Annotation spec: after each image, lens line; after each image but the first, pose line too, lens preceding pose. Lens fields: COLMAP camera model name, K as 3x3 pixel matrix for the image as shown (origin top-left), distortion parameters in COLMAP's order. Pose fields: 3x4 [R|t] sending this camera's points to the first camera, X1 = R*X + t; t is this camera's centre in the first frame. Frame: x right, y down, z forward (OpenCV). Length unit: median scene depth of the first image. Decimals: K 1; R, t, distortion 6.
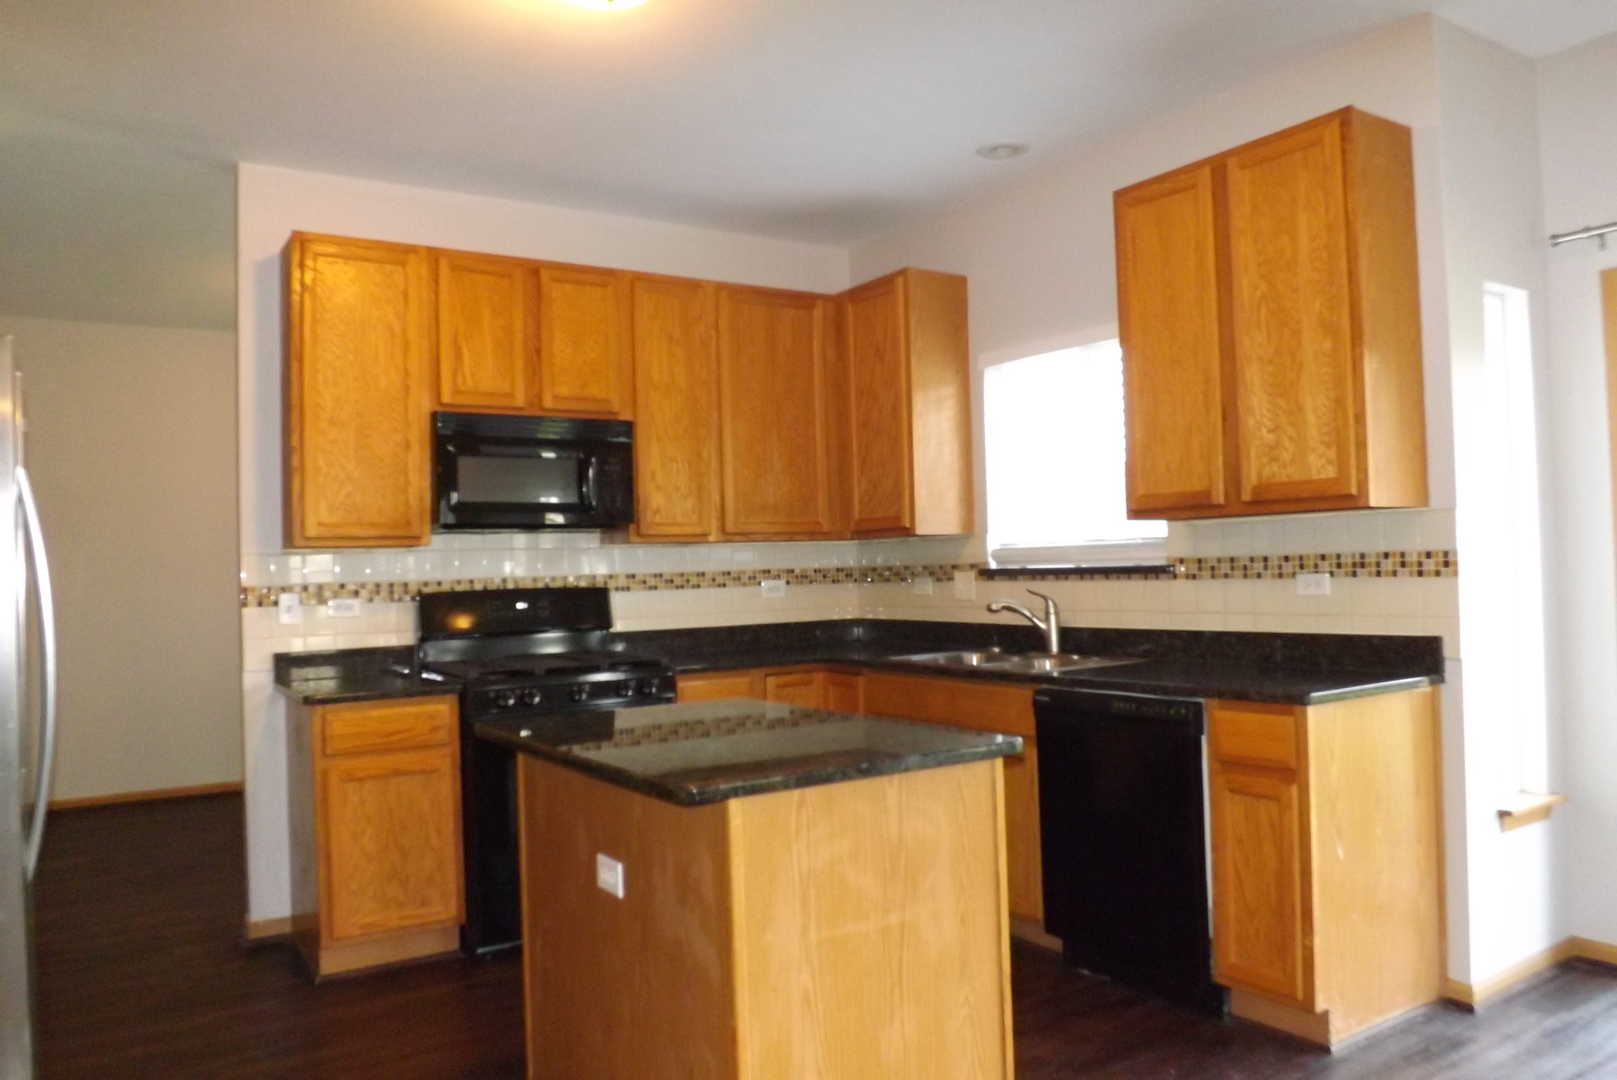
lens RADIAL K [[1181.8, 0, 800.8], [0, 1181.8, 536.6], [0, 0, 1]] dist [-0.041884, 0.001669]
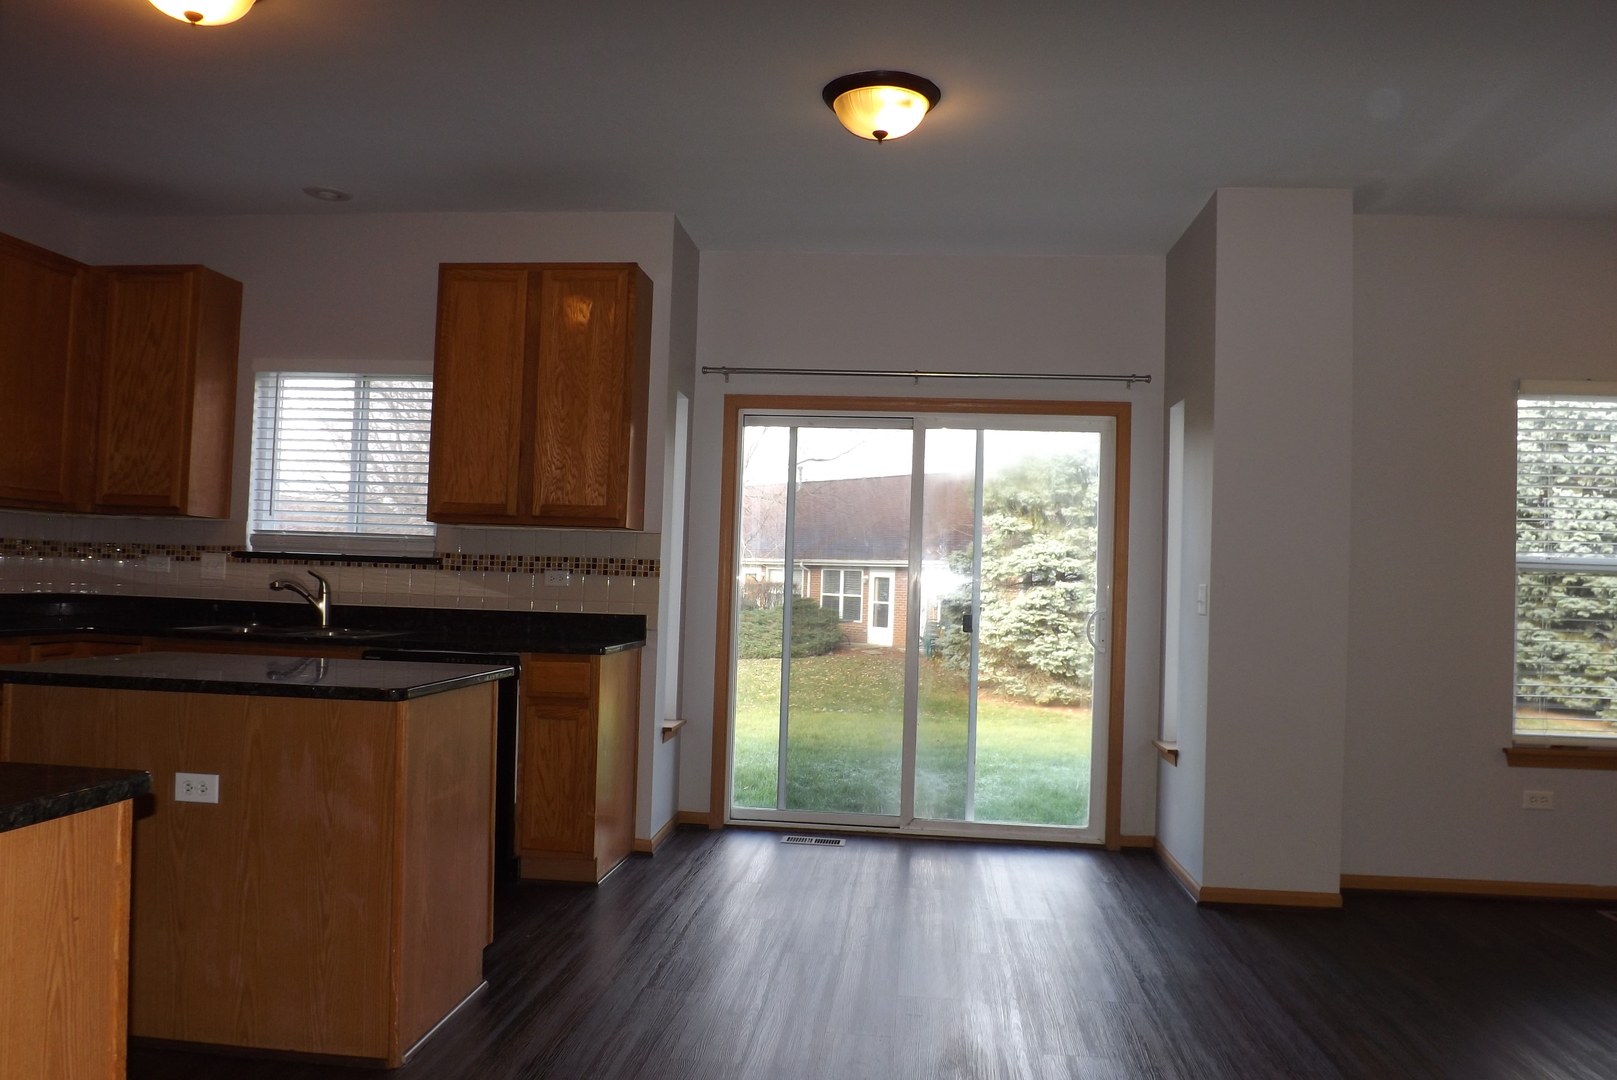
lens RADIAL K [[1181.8, 0, 808.5], [0, 1181.8, 544.4], [0, 0, 1]] dist [-0.041884, 0.001669]
pose [[0.626547, 0.075226, 0.775745, -0.415183], [-0.071828, 0.996668, -0.038637, 0.028882], [-0.776067, -0.031512, 0.629863, -0.114707]]
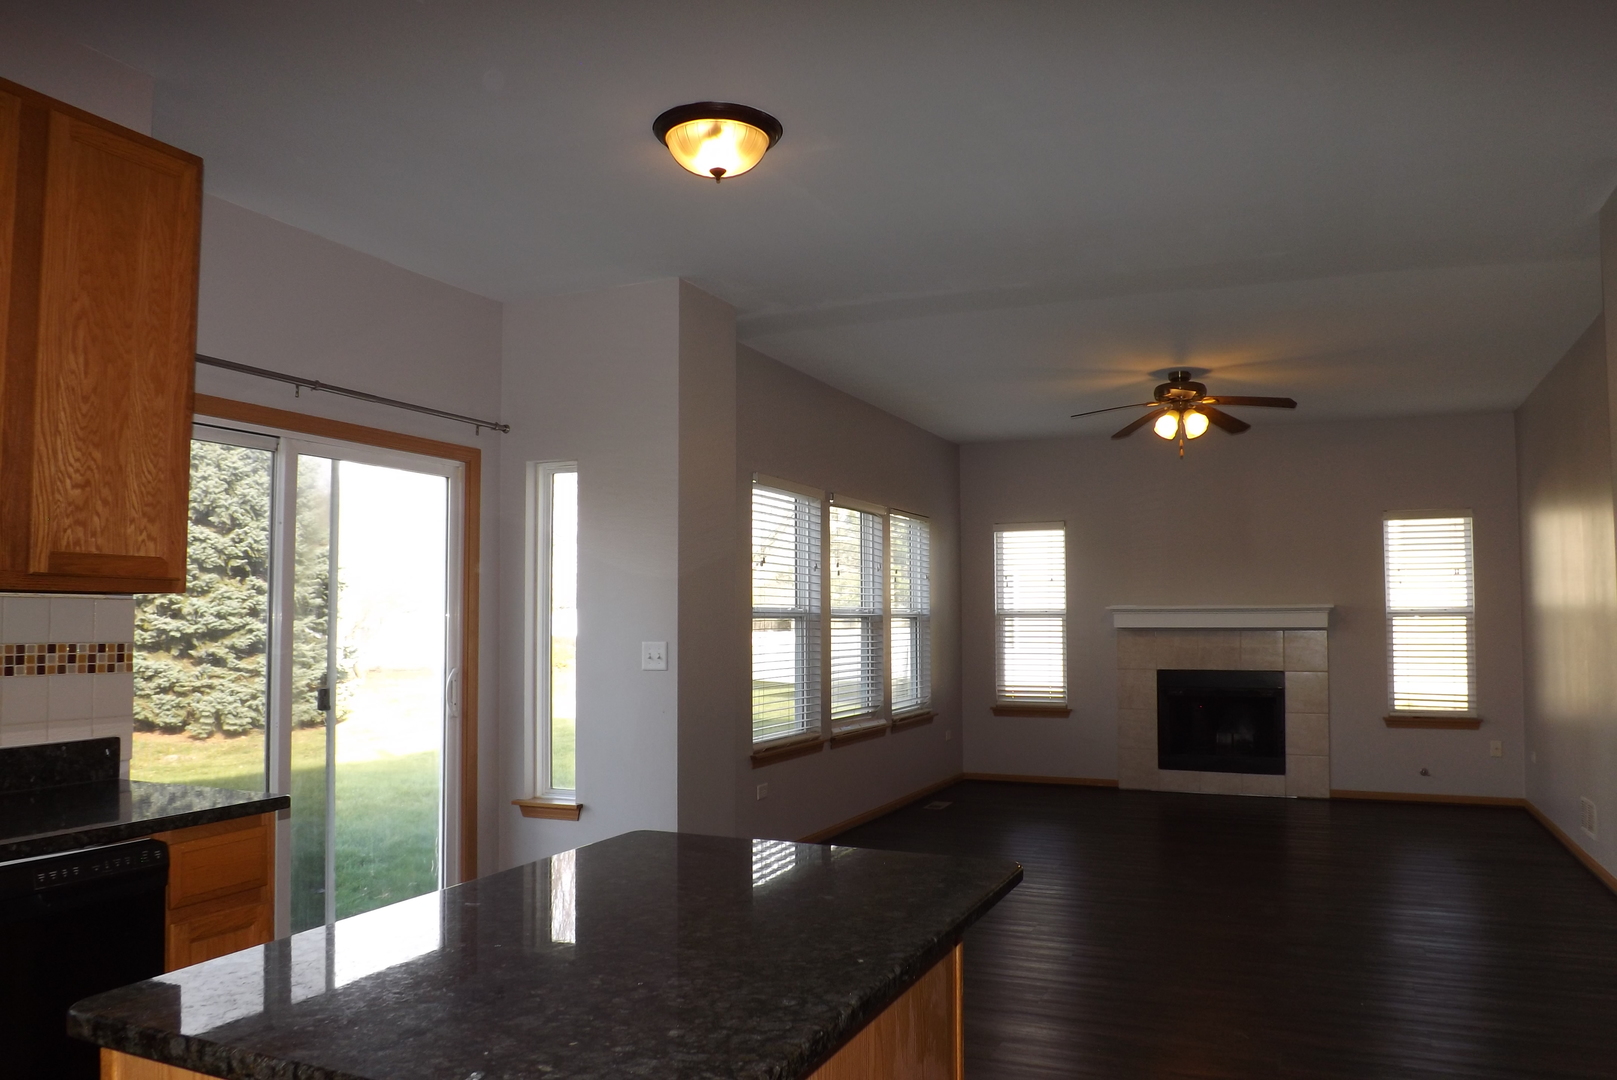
lens RADIAL K [[1181.8, 0, 810.3], [0, 1181.8, 549.8], [0, 0, 1]] dist [-0.041884, 0.001669]
pose [[-0.546765, 0.079599, 0.833494, -0.405401], [-0.003157, 0.995268, -0.097119, 0.020317], [-0.837280, -0.055732, -0.543926, 0.814307]]
